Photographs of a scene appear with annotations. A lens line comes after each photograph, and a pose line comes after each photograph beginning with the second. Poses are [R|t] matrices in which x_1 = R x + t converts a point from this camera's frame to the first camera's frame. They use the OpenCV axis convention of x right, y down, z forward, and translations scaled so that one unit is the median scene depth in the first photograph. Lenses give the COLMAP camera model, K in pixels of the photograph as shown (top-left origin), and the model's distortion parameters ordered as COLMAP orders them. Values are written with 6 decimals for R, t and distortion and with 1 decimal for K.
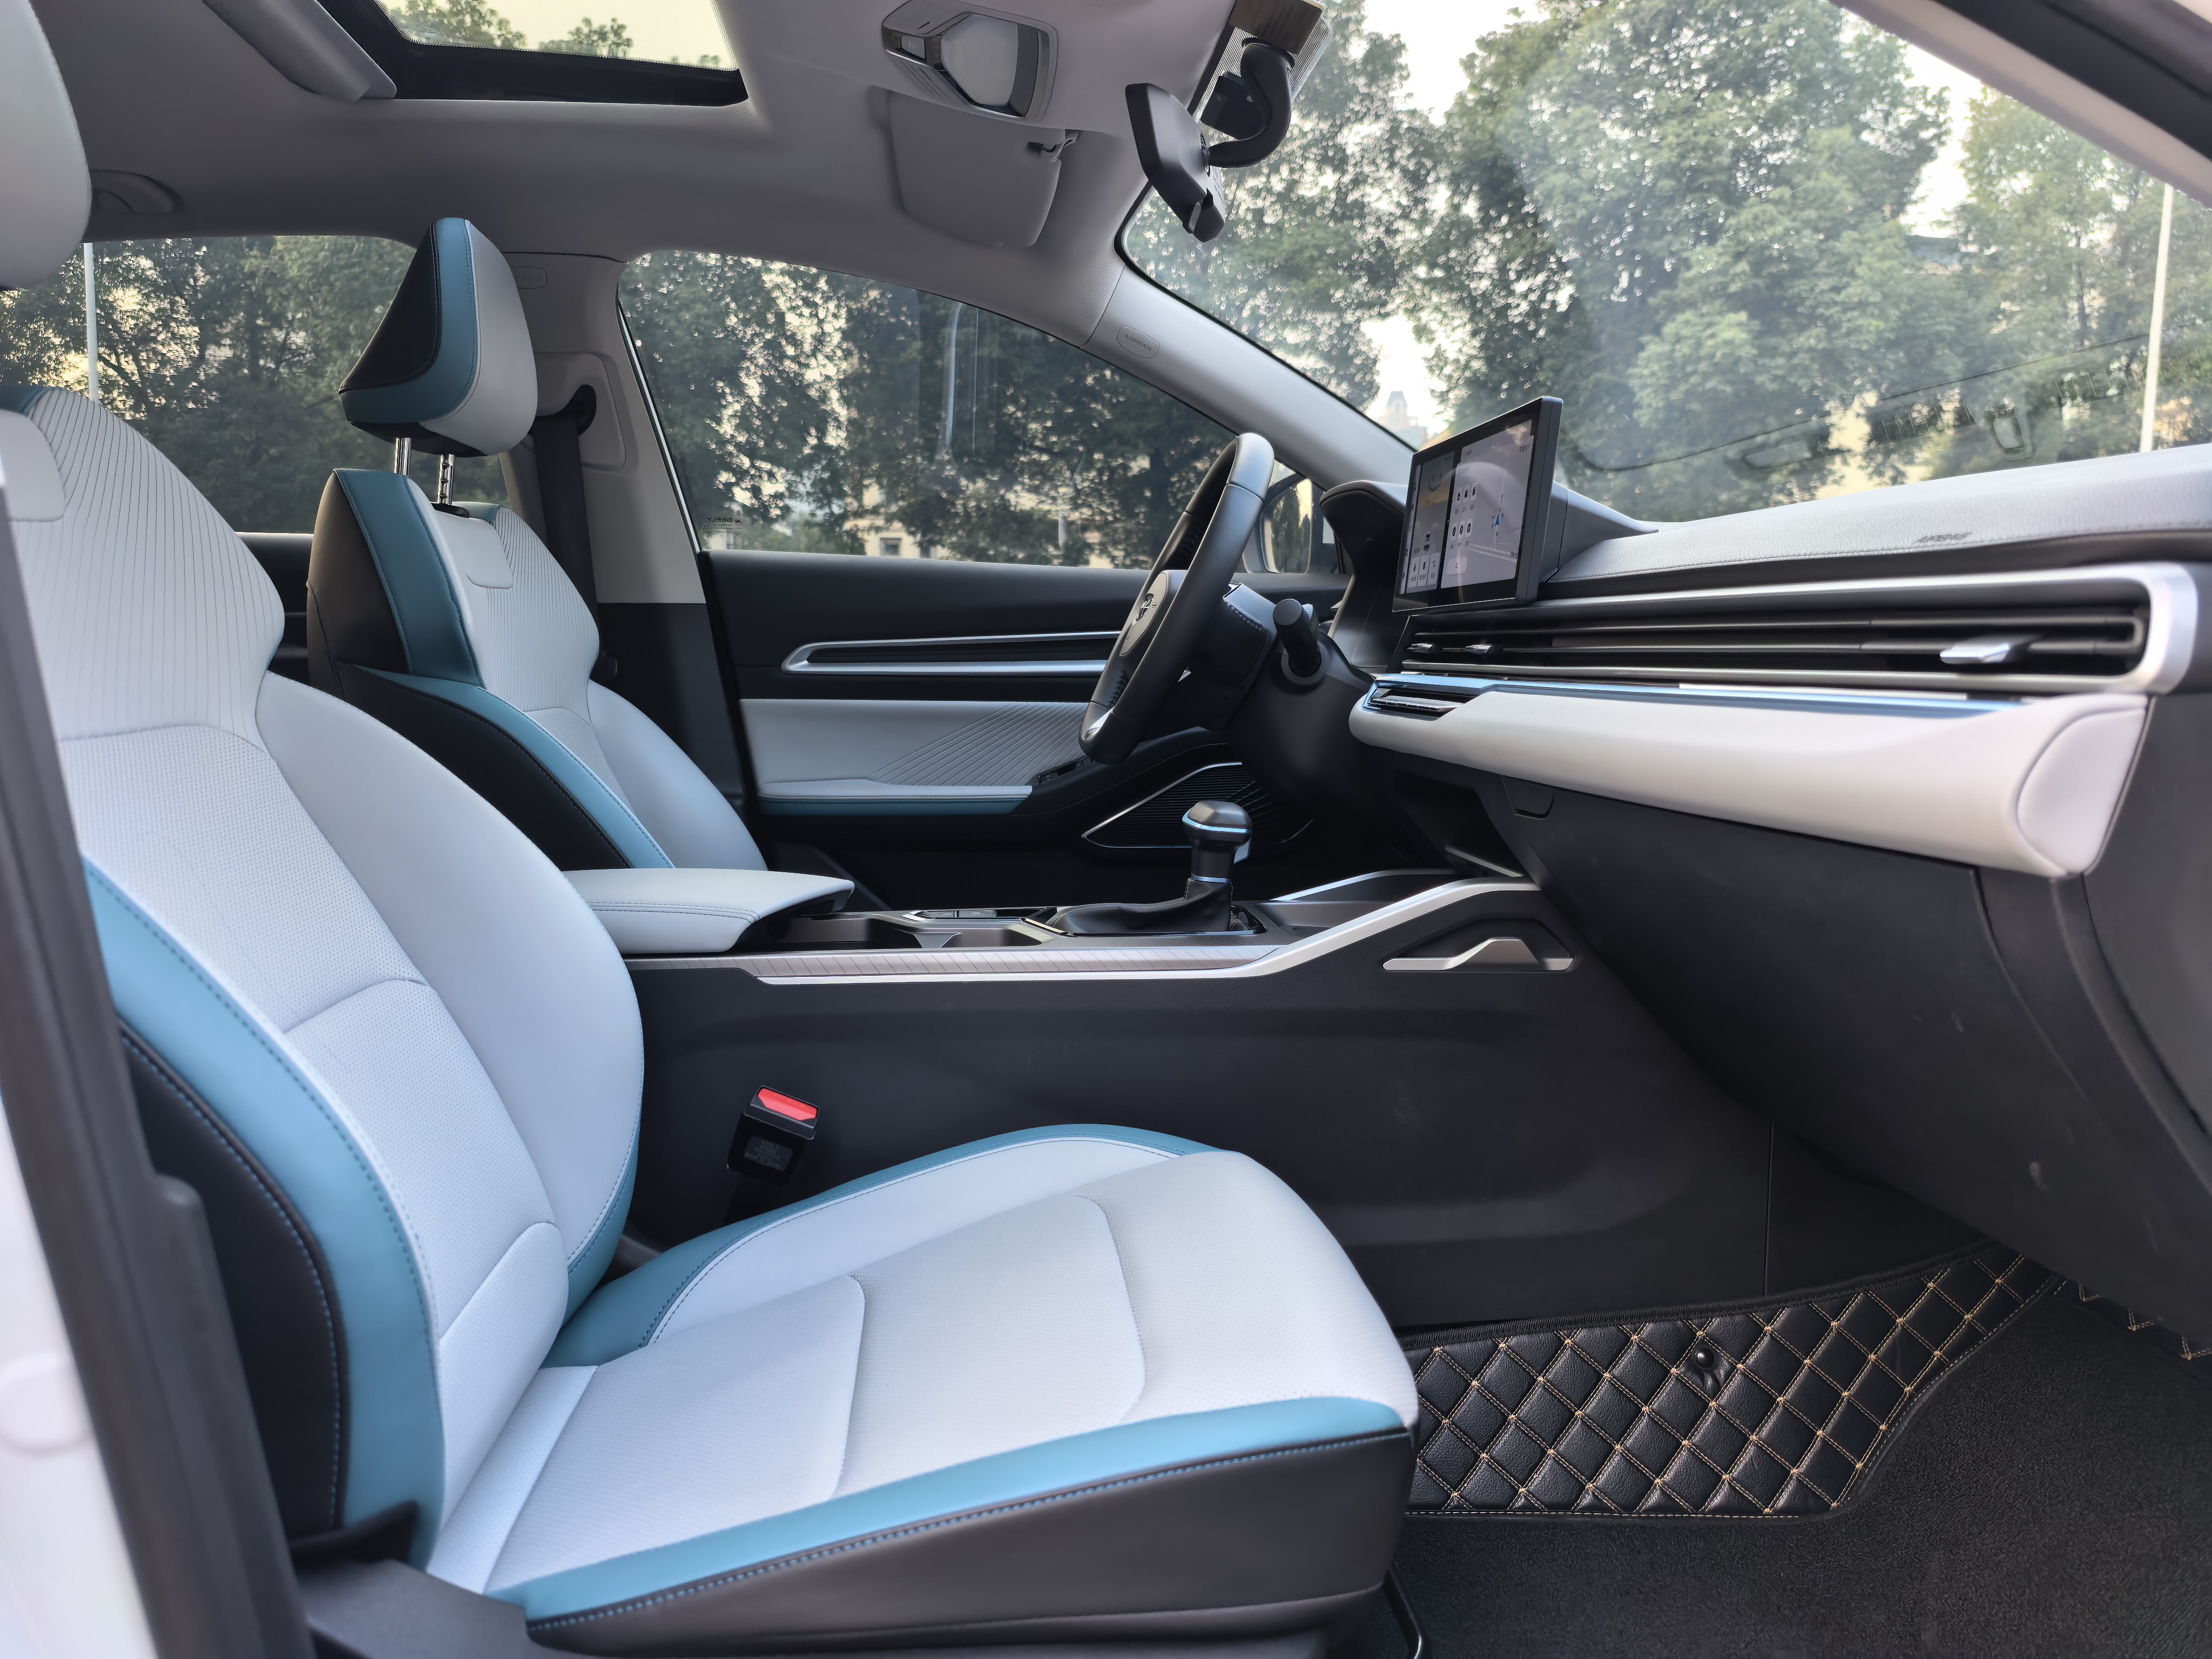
lens RADIAL K [[1588.2, 0, 1153.2], [0, 1588.2, 808.7], [0, 0, 1]] dist [0.054554, -0.004262]
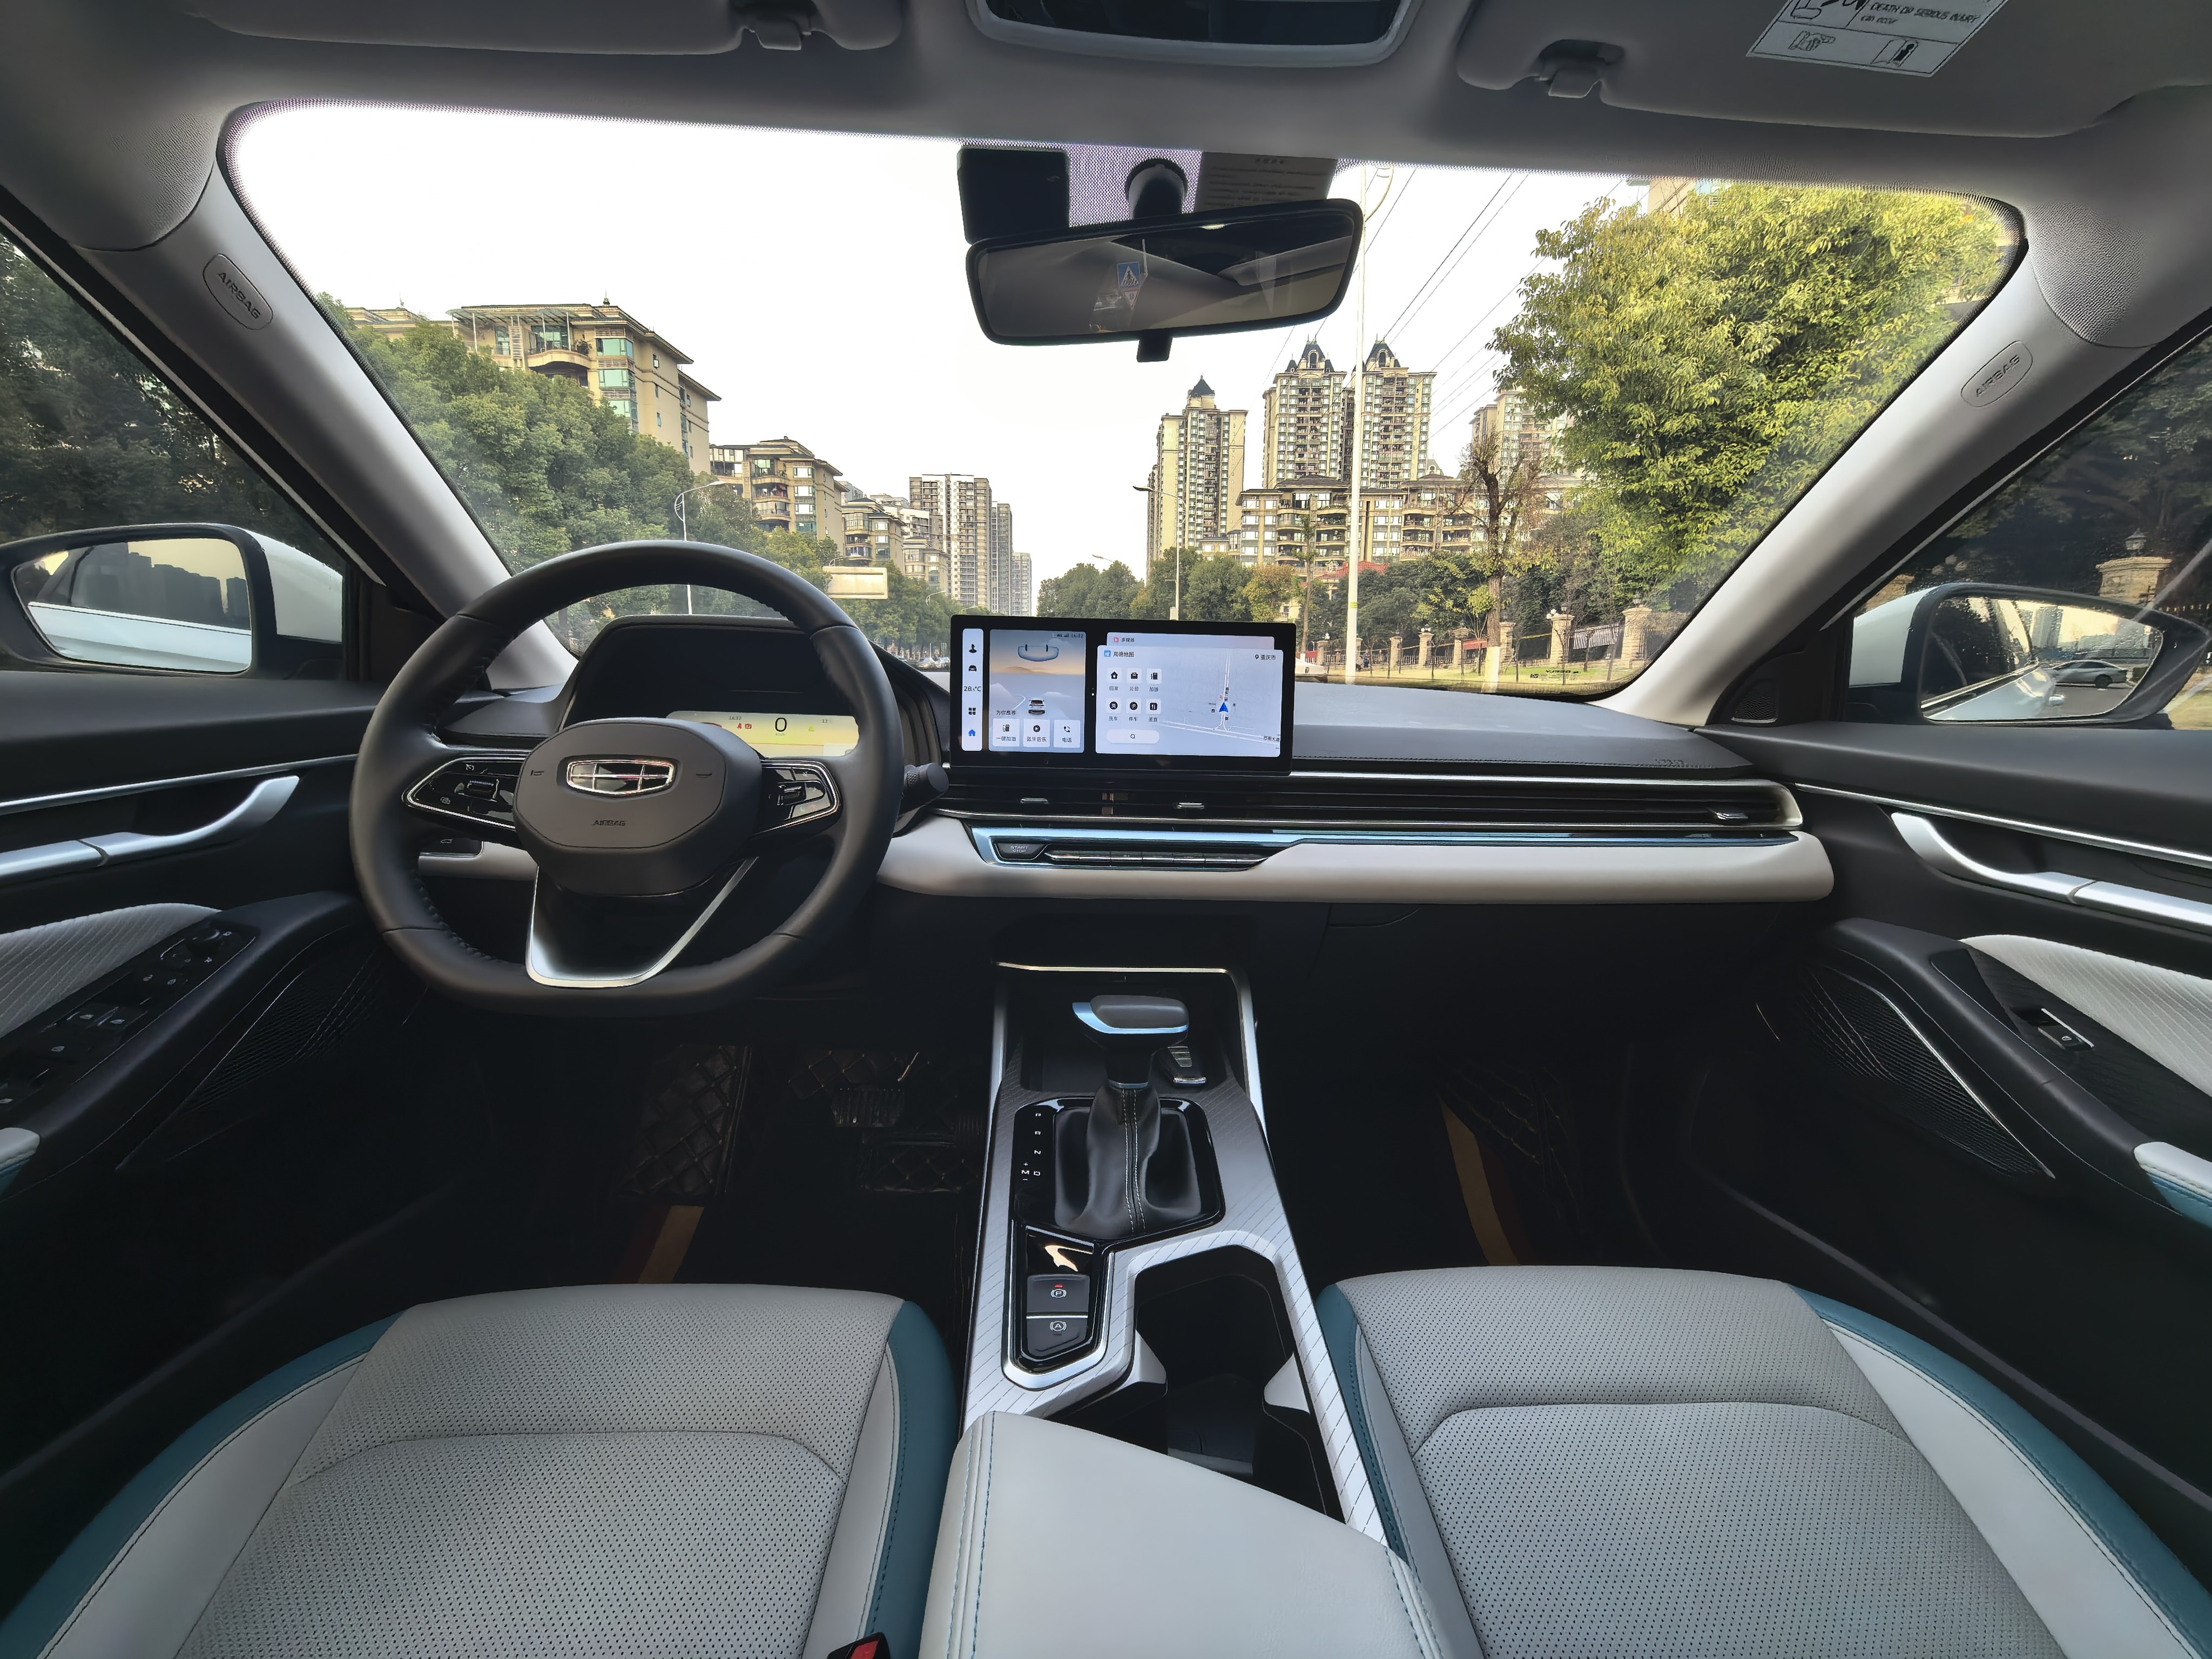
lens RADIAL K [[860.8, 0, 1108.8], [0, 860.8, 832.1], [0, 0, 1]] dist [-0.001244, 0.000373]
pose [[0.080239, -0.167280, 0.982639, -0.022924], [0.070357, 0.984309, 0.161819, -0.009622], [-0.994290, 0.056151, 0.090749, 0.049610]]
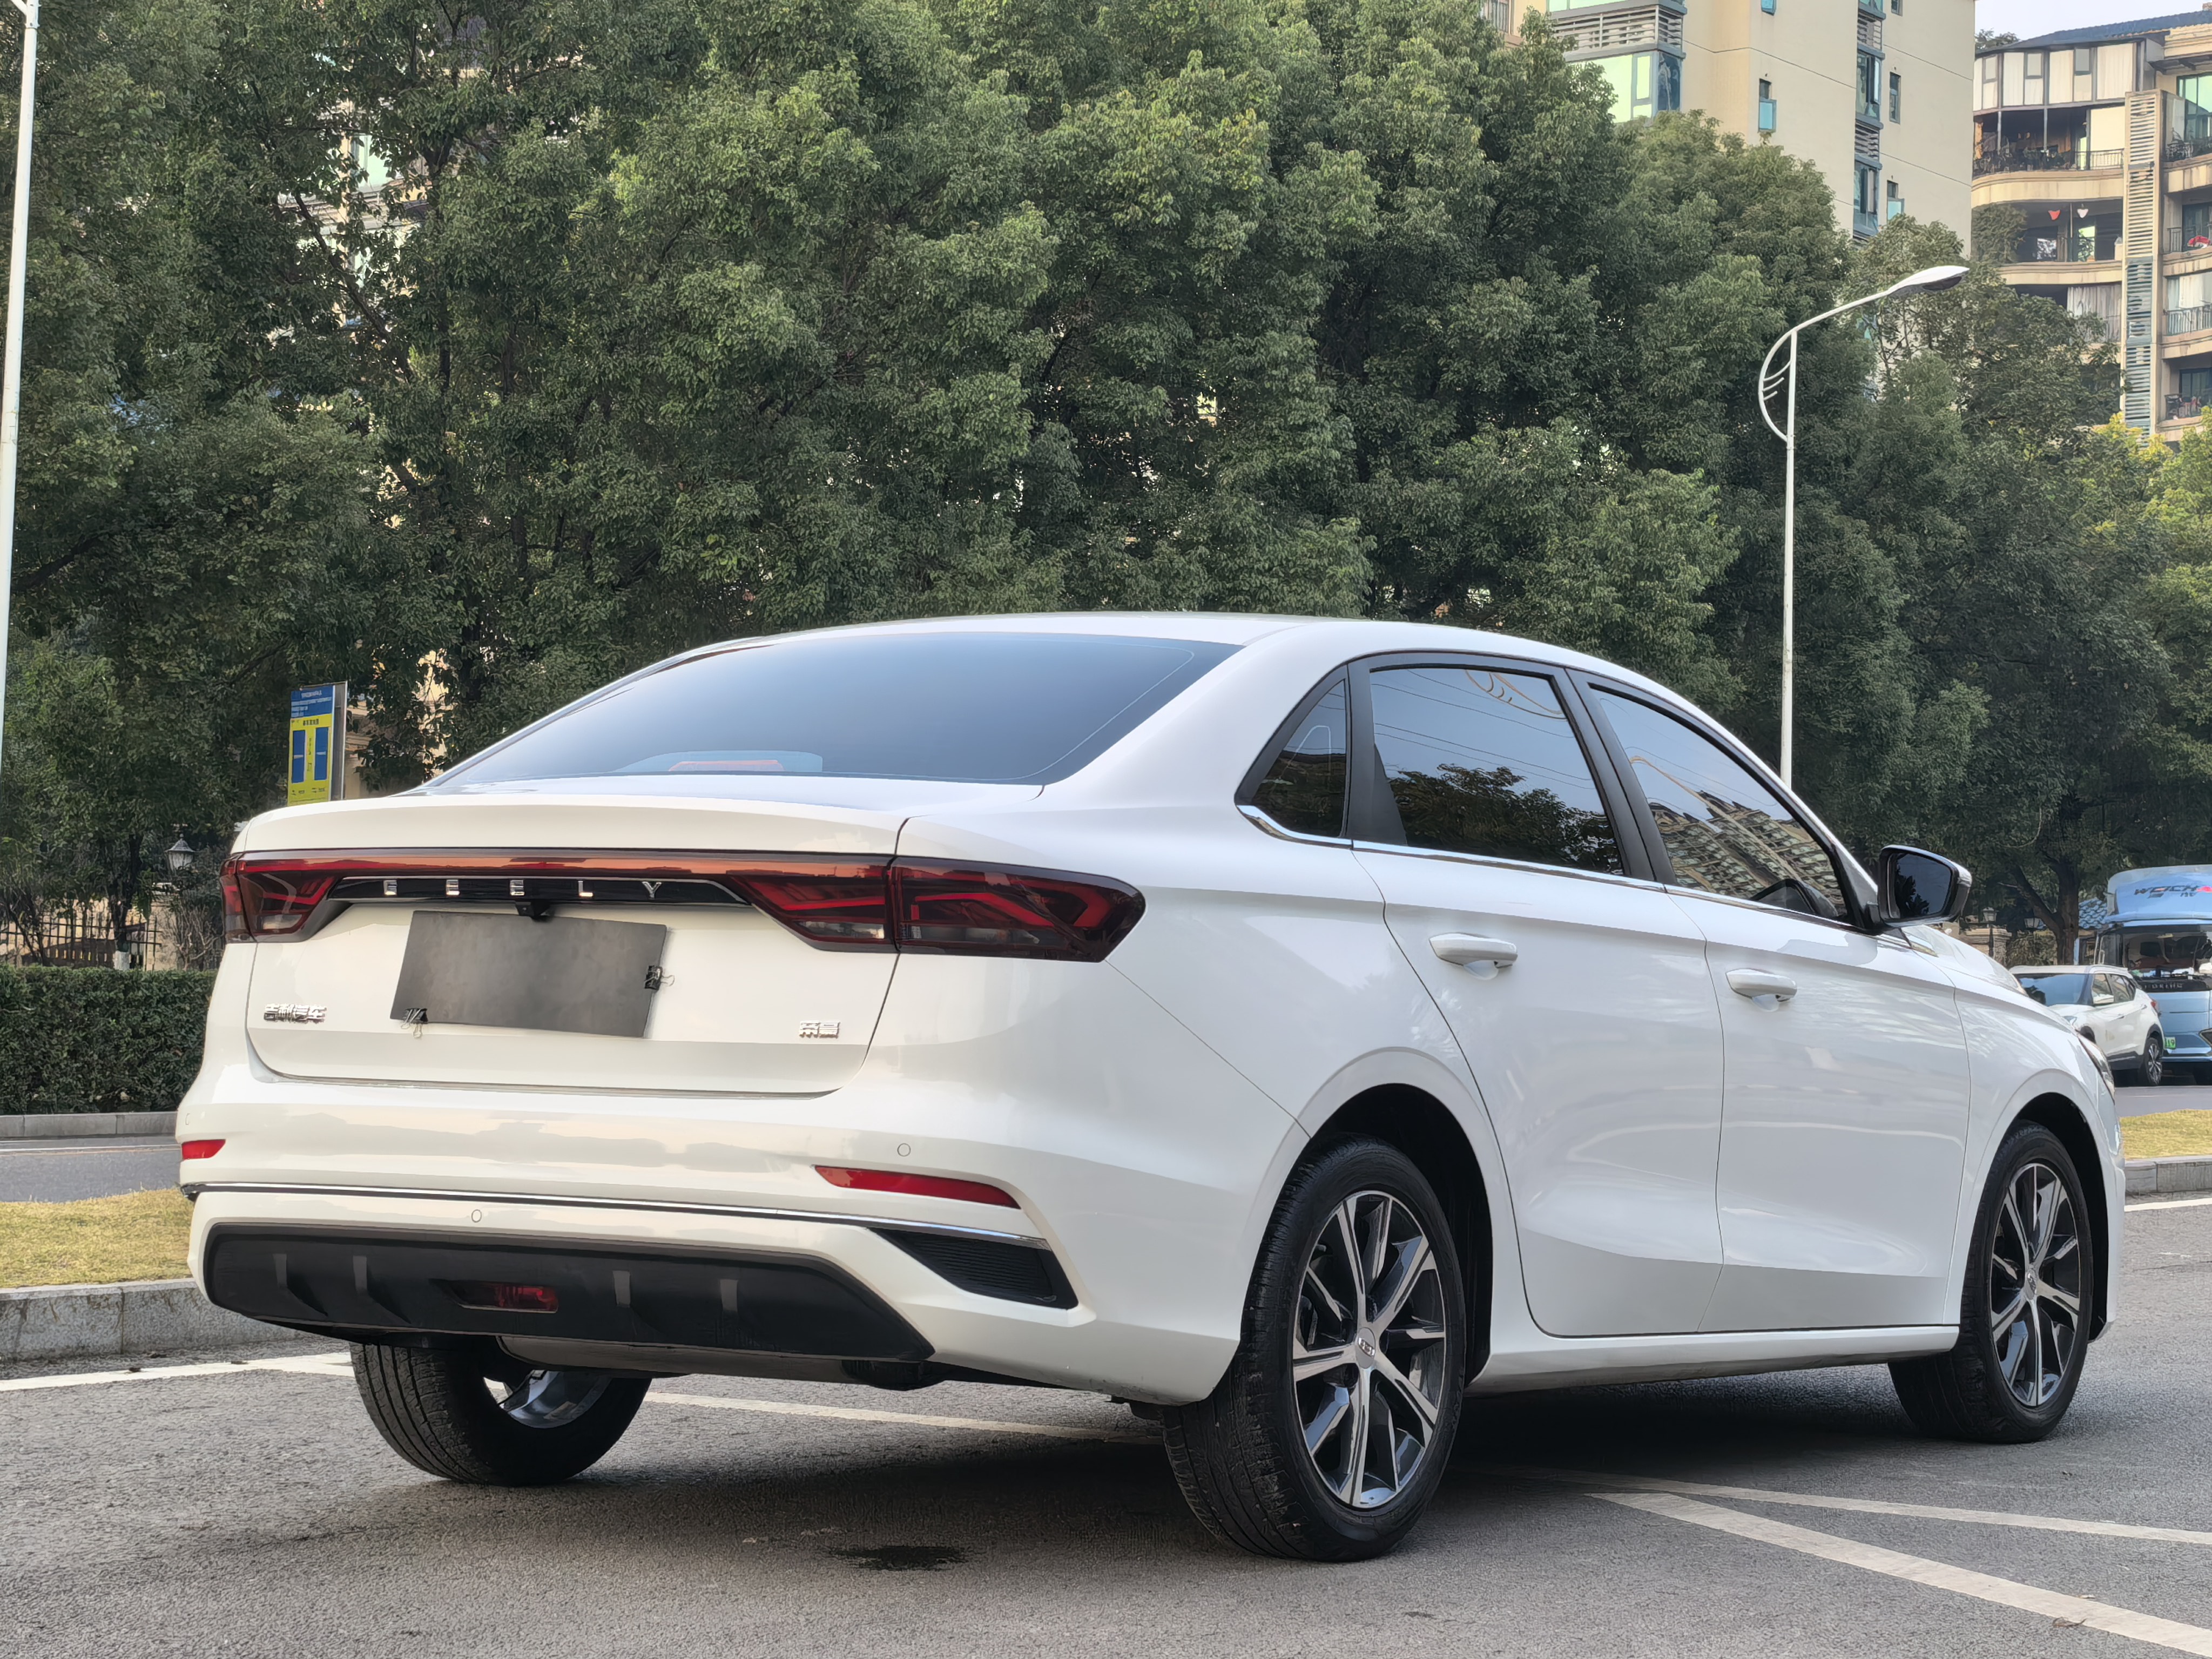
lens RADIAL K [[4802.1, 0, 1111.0], [0, 4802.1, 848.4], [0, 0, 1]] dist [0.255304, 0.000000]
pose [[0.627787, 0.054044, 0.776507, -0.304685], [0.047084, 0.993123, -0.107187, 0.025642], [-0.776960, 0.103852, 0.620925, -0.161945]]
